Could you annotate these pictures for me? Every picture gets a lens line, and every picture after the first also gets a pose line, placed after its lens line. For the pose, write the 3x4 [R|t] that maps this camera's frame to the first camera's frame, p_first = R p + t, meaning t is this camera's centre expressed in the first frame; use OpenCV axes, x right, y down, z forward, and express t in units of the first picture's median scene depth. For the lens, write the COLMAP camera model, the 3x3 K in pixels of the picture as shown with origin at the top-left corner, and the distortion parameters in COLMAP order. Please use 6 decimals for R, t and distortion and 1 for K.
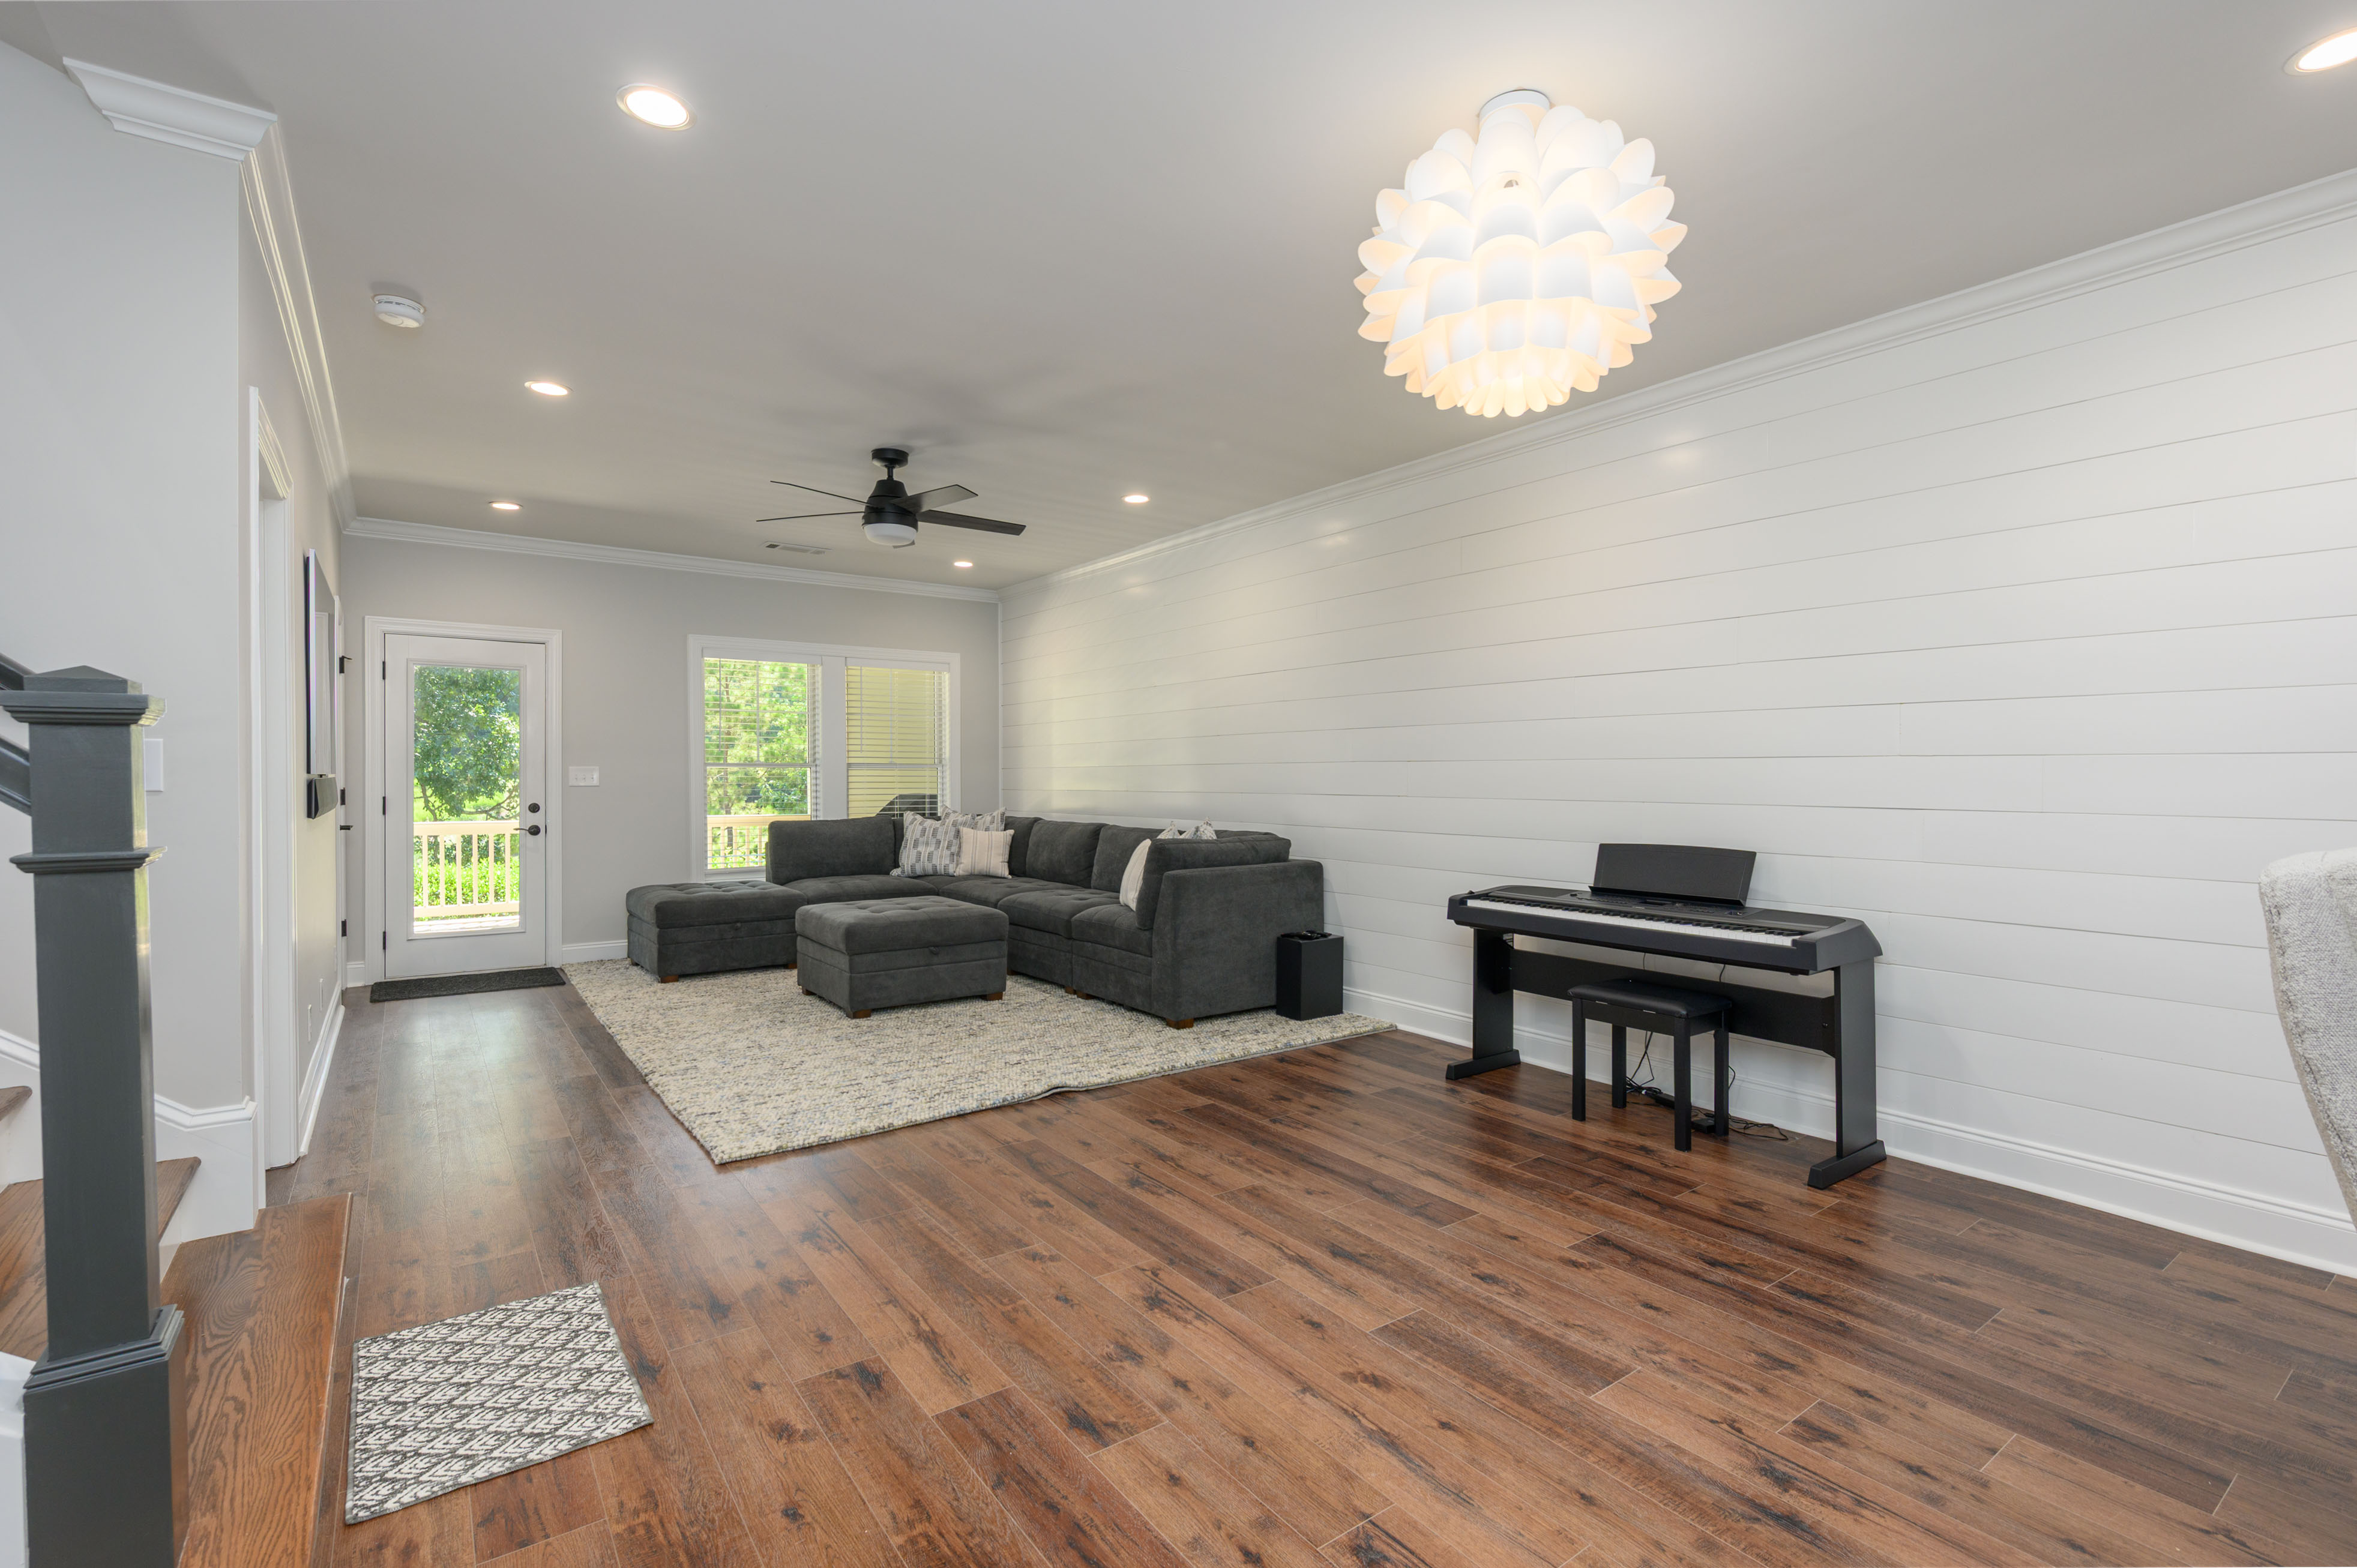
lens RADIAL K [[1062.0, 0, 1178.5], [0, 1062.0, 784.0], [0, 0, 1]] dist [-0.001328, -0.000321]
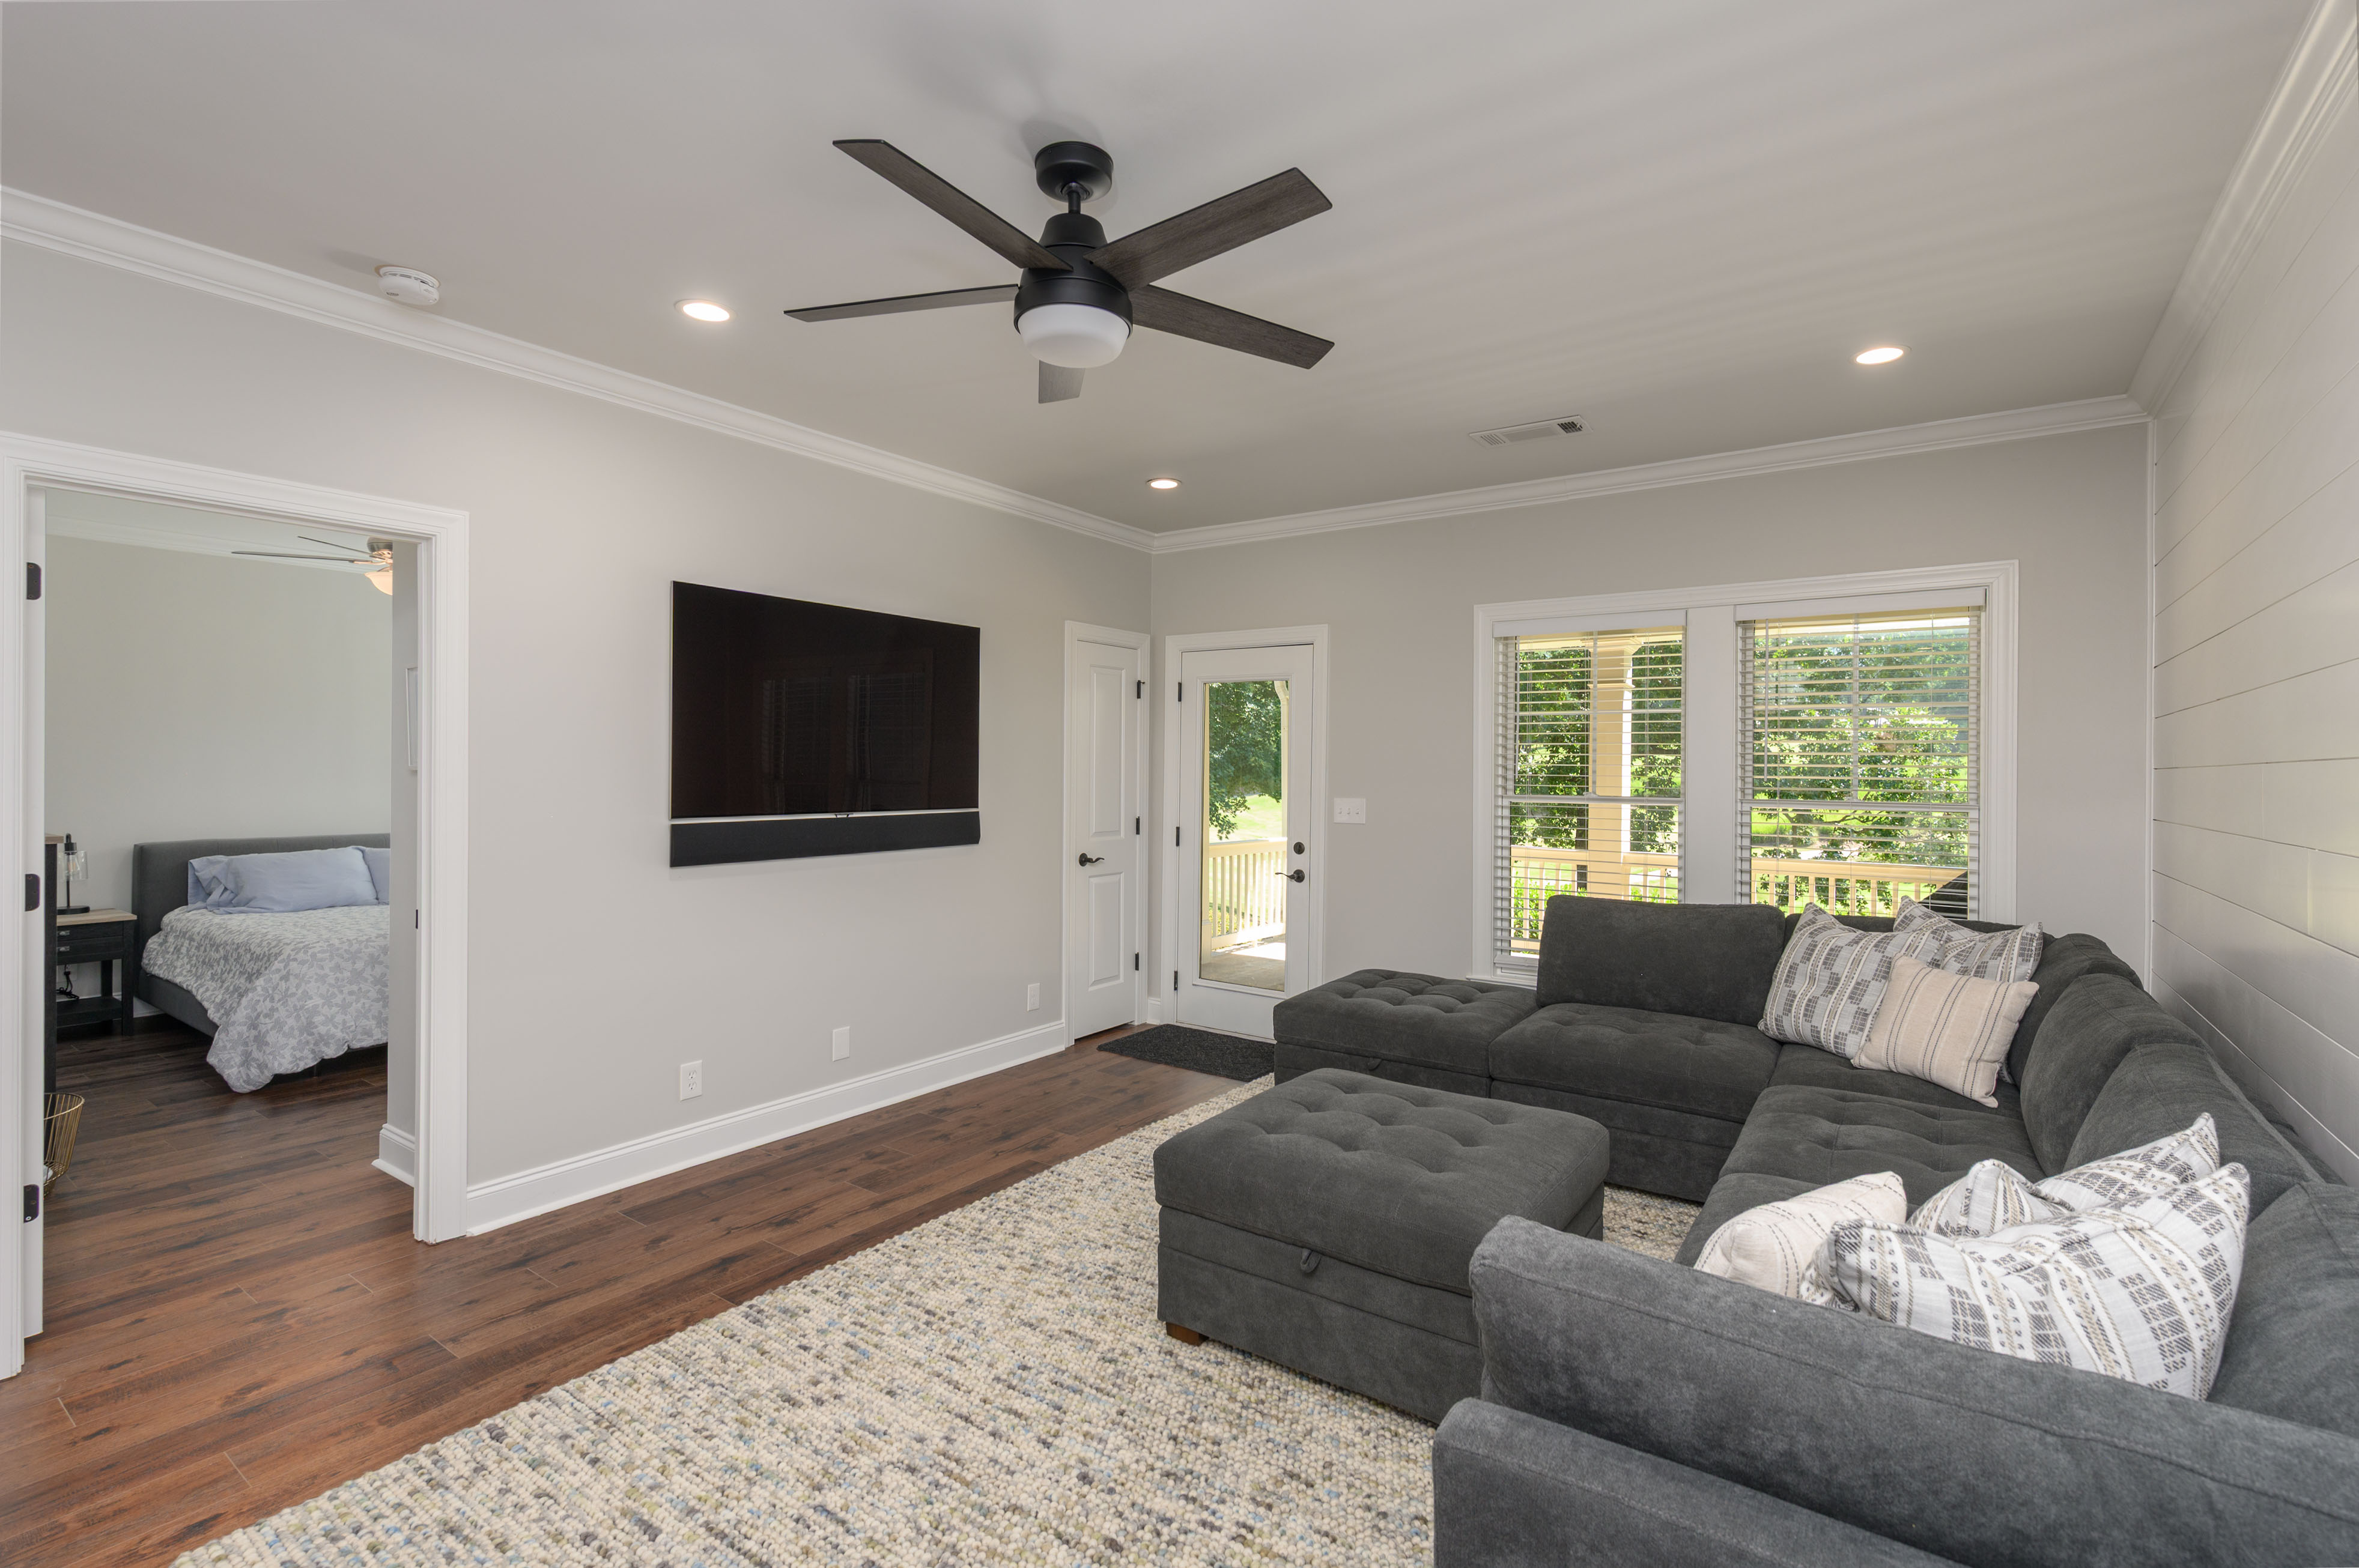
lens RADIAL K [[1066.8, 0, 1181.5], [0, 1066.8, 767.9], [0, 0, 1]] dist [-0.001582, -0.000415]
pose [[0.321753, 0.002894, -0.946819, 0.134359], [-0.015498, 0.999877, -0.002211, -0.035673], [0.946697, 0.015385, 0.321758, 0.652503]]
